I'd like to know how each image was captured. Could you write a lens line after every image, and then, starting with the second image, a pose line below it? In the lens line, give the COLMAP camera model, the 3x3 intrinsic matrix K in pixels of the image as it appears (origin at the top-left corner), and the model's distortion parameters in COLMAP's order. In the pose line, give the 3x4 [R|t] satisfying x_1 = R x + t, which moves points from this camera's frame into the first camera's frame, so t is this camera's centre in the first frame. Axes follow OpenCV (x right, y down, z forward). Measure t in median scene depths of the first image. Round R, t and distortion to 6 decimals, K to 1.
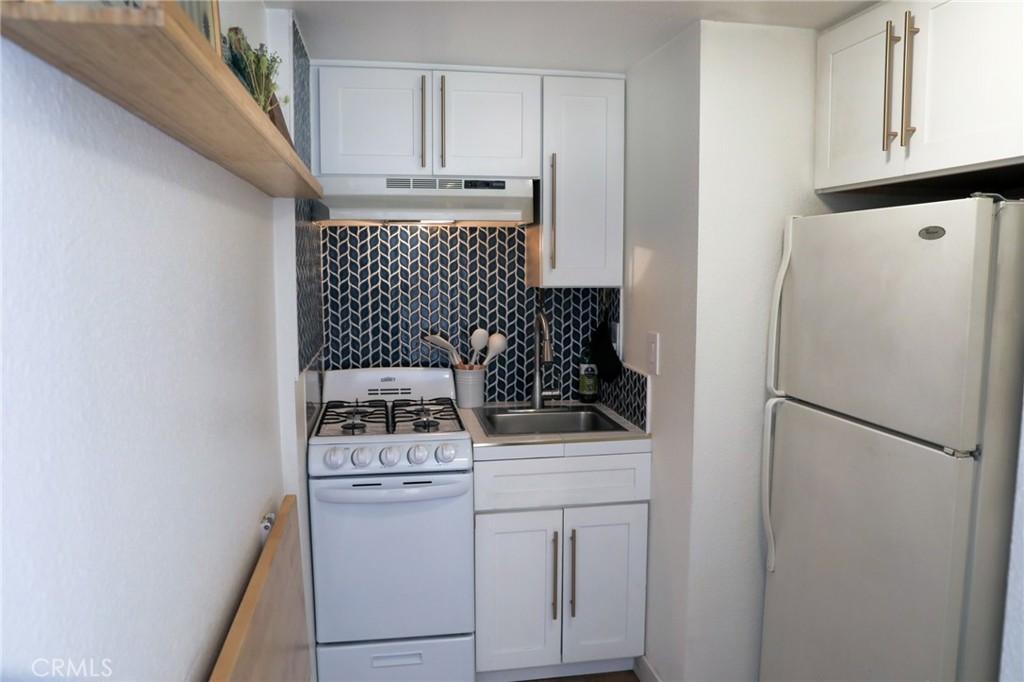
lens RADIAL K [[740.2, 0, 512.0], [0, 740.2, 341.0], [0, 0, 1]] dist [-0.107643, 0.091487]
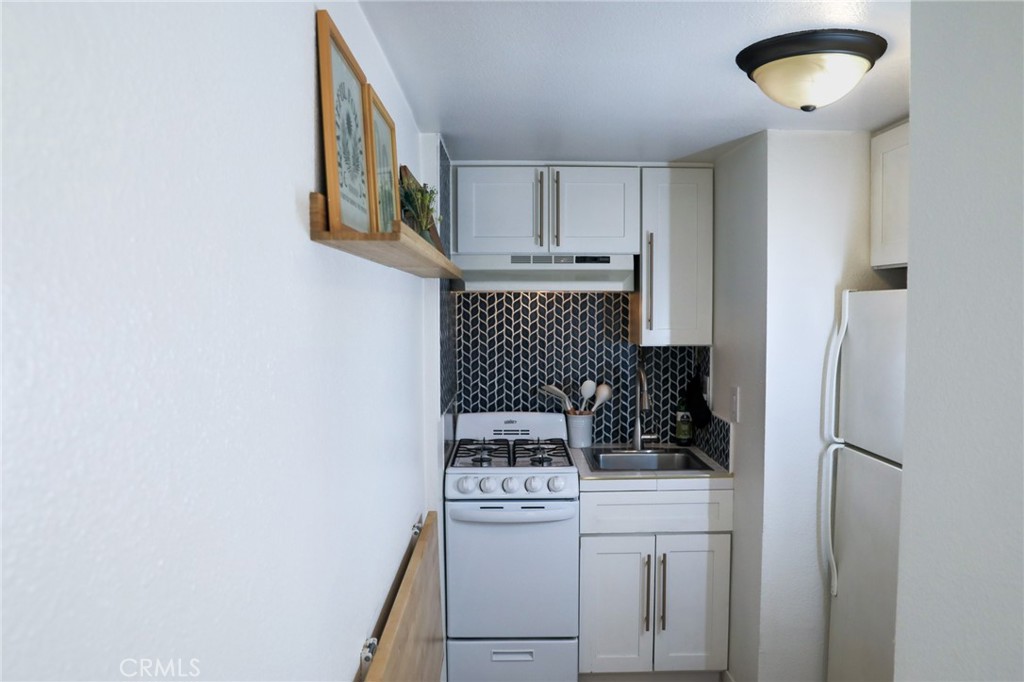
lens RADIAL K [[740.2, 0, 512.0], [0, 740.2, 341.0], [0, 0, 1]] dist [-0.107643, 0.091487]
pose [[0.986450, 0.005067, -0.163986, 0.030839], [-0.014738, 0.998219, -0.057813, -0.009763], [0.163401, 0.059446, 0.984767, -0.189708]]
